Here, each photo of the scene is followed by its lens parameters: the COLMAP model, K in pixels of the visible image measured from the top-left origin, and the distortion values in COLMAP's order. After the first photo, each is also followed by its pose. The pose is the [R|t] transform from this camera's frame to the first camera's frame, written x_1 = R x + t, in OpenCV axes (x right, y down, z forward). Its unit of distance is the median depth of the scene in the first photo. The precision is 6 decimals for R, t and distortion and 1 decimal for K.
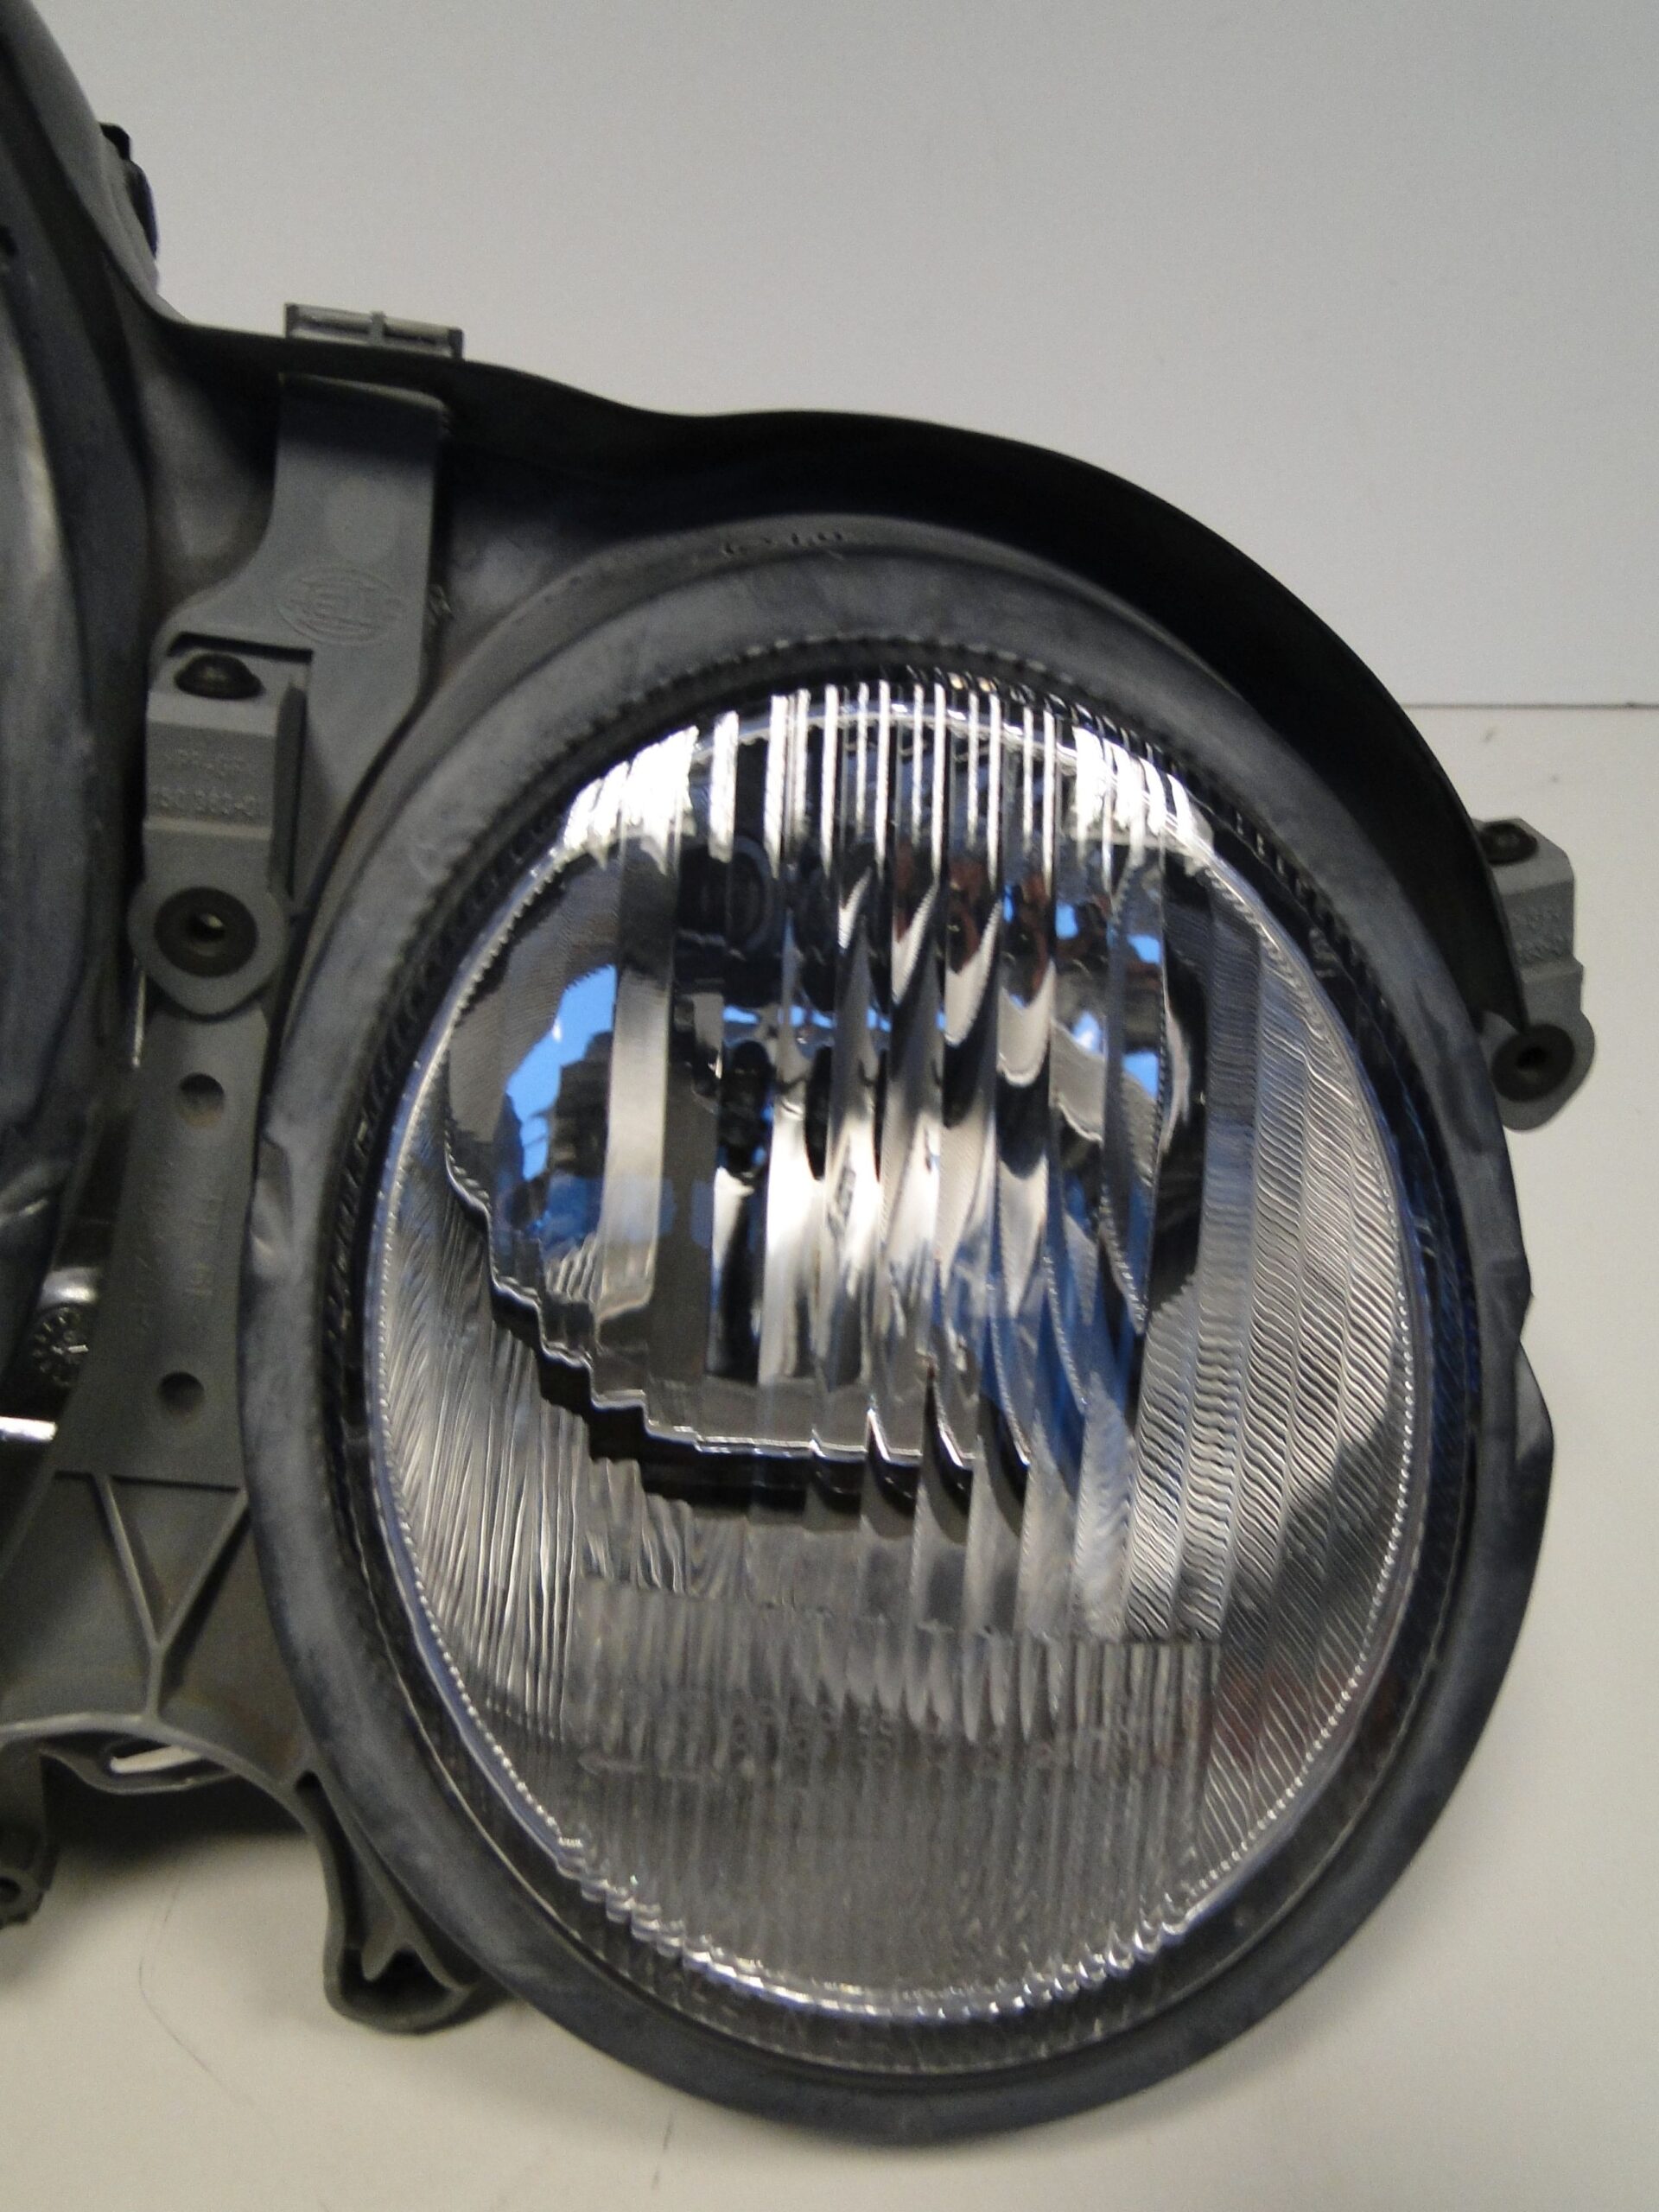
lens RADIAL K [[1742.3, 0, 829.3], [0, 1742.3, 1175.2], [0, 0, 1]] dist [-0.017029, -0.014498]
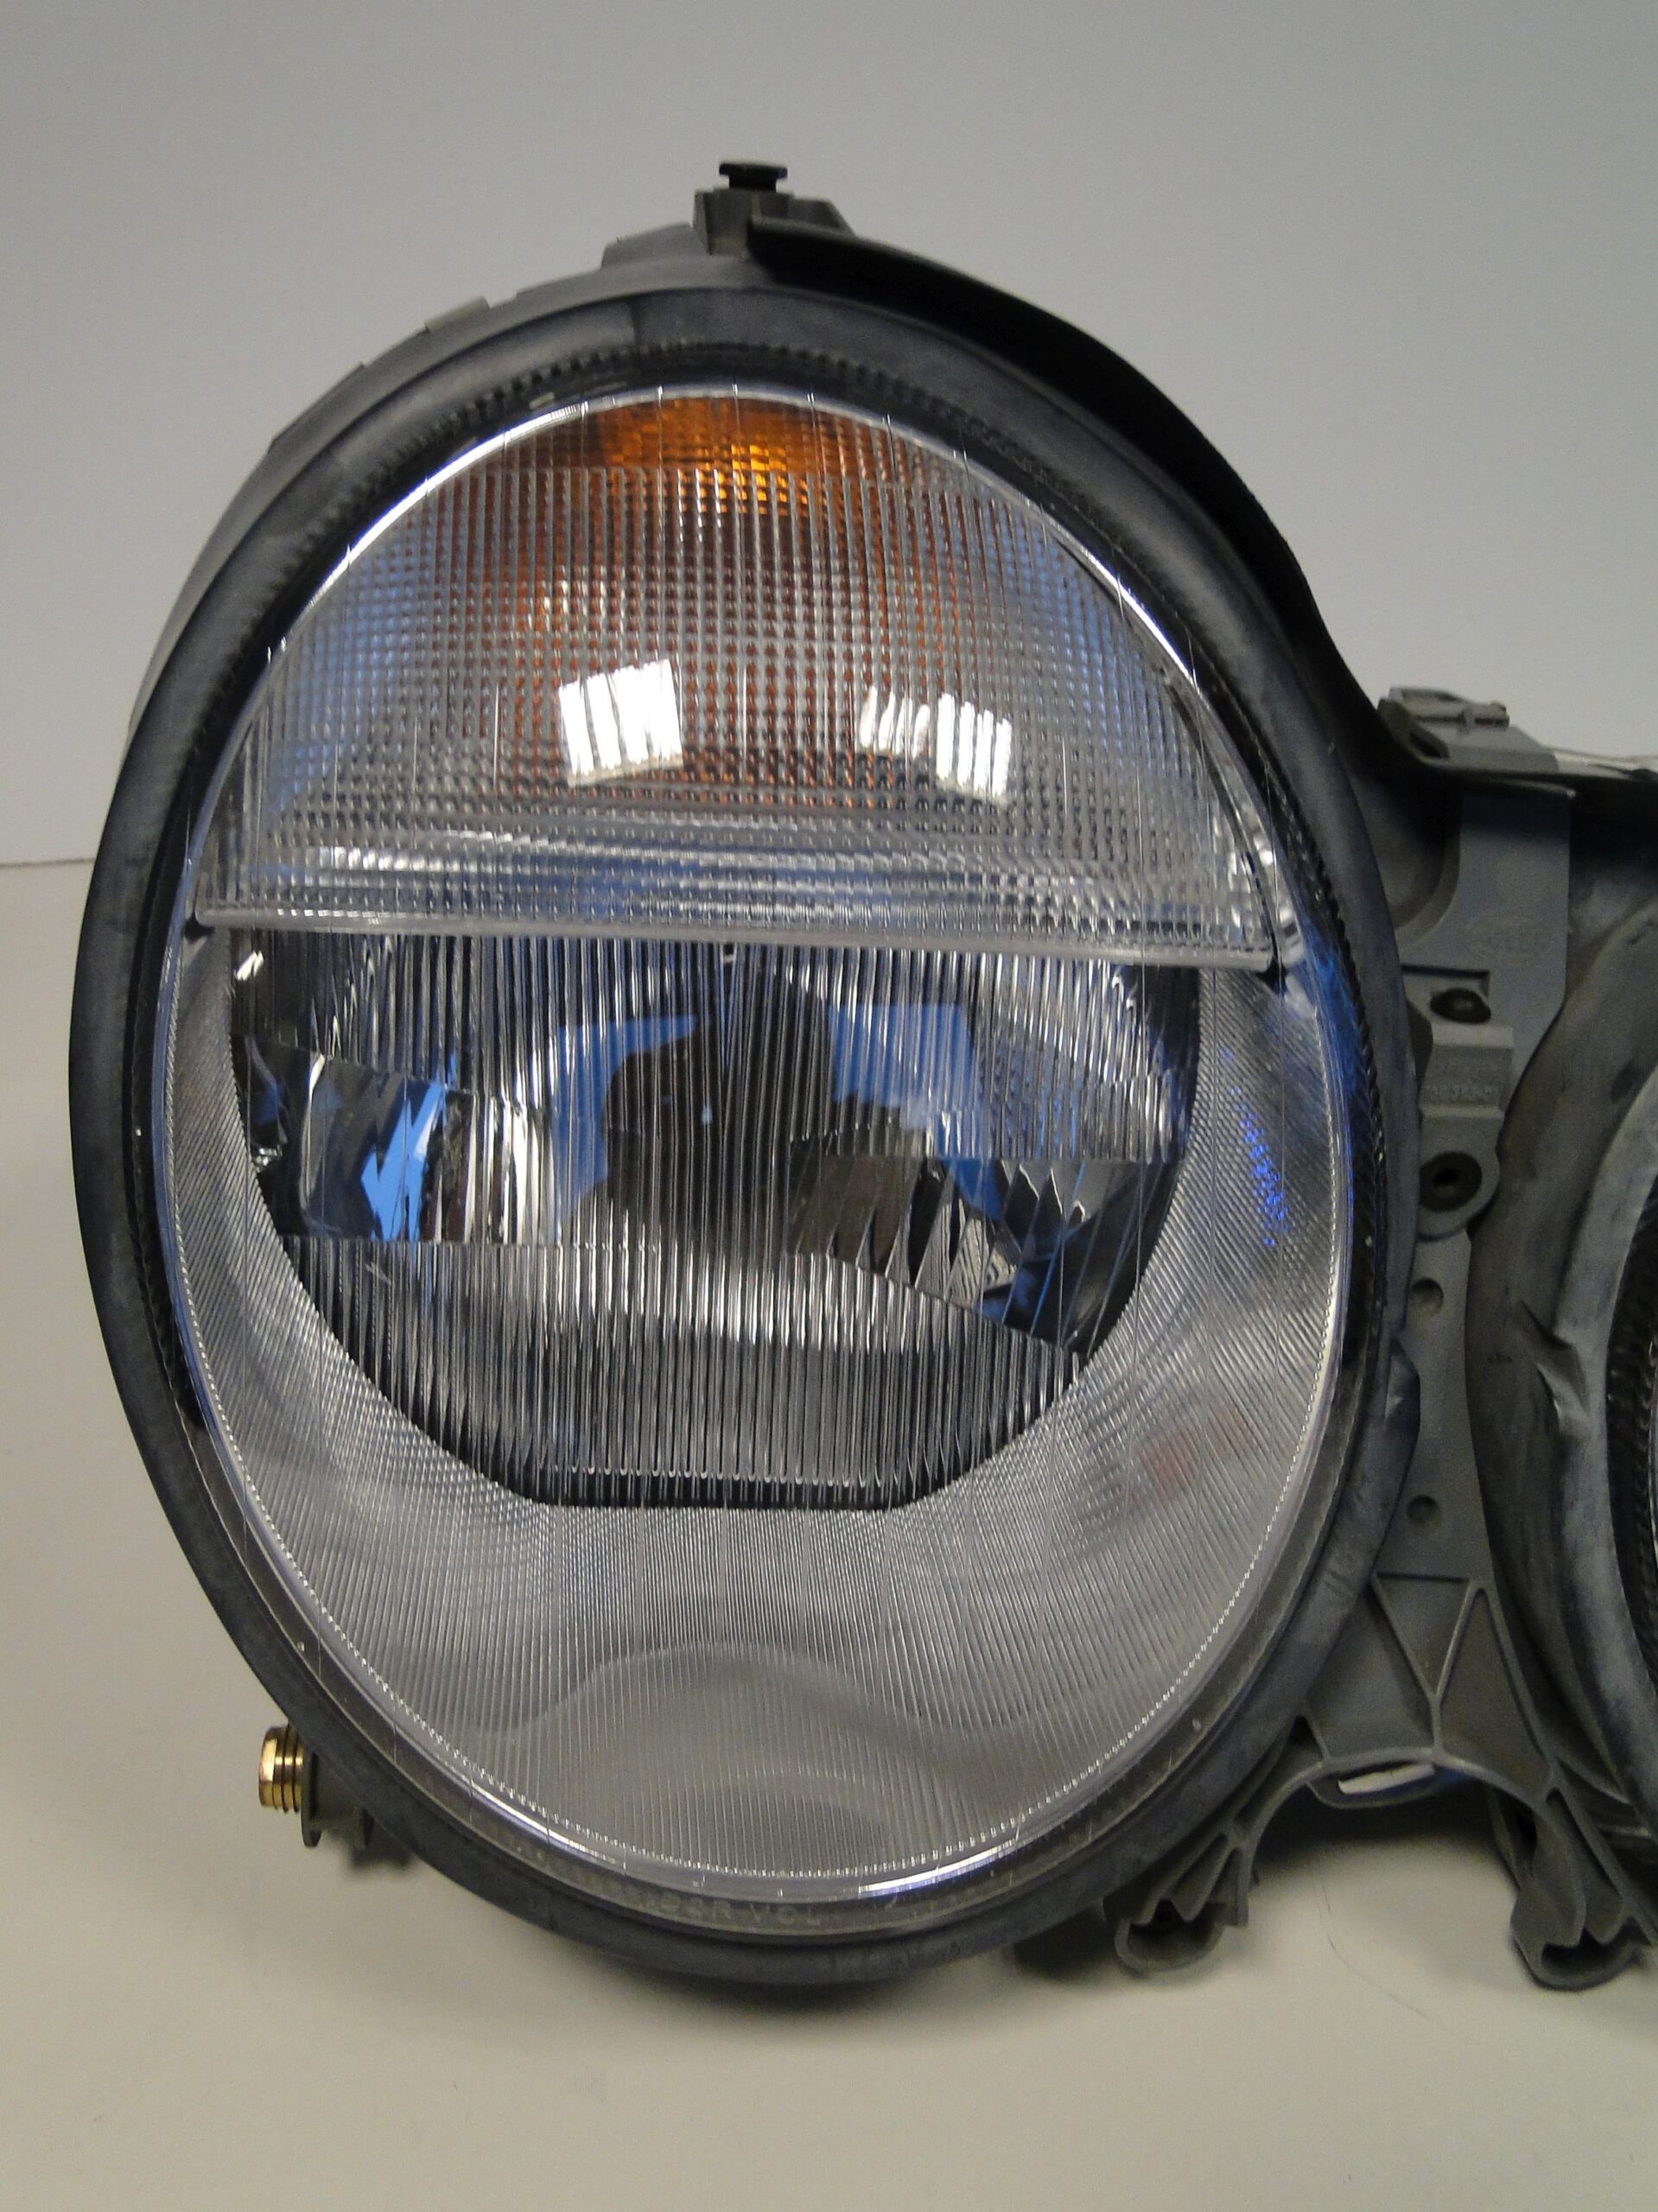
lens RADIAL K [[1784.5, 0, 822.7], [0, 1784.5, 1066.7], [0, 0, 1]] dist [0.026932, -0.067868]
pose [[0.993389, -0.045715, -0.105299, -0.721440], [0.039287, 0.997282, -0.062327, -0.165985], [0.107862, 0.057778, 0.992486, -0.511475]]
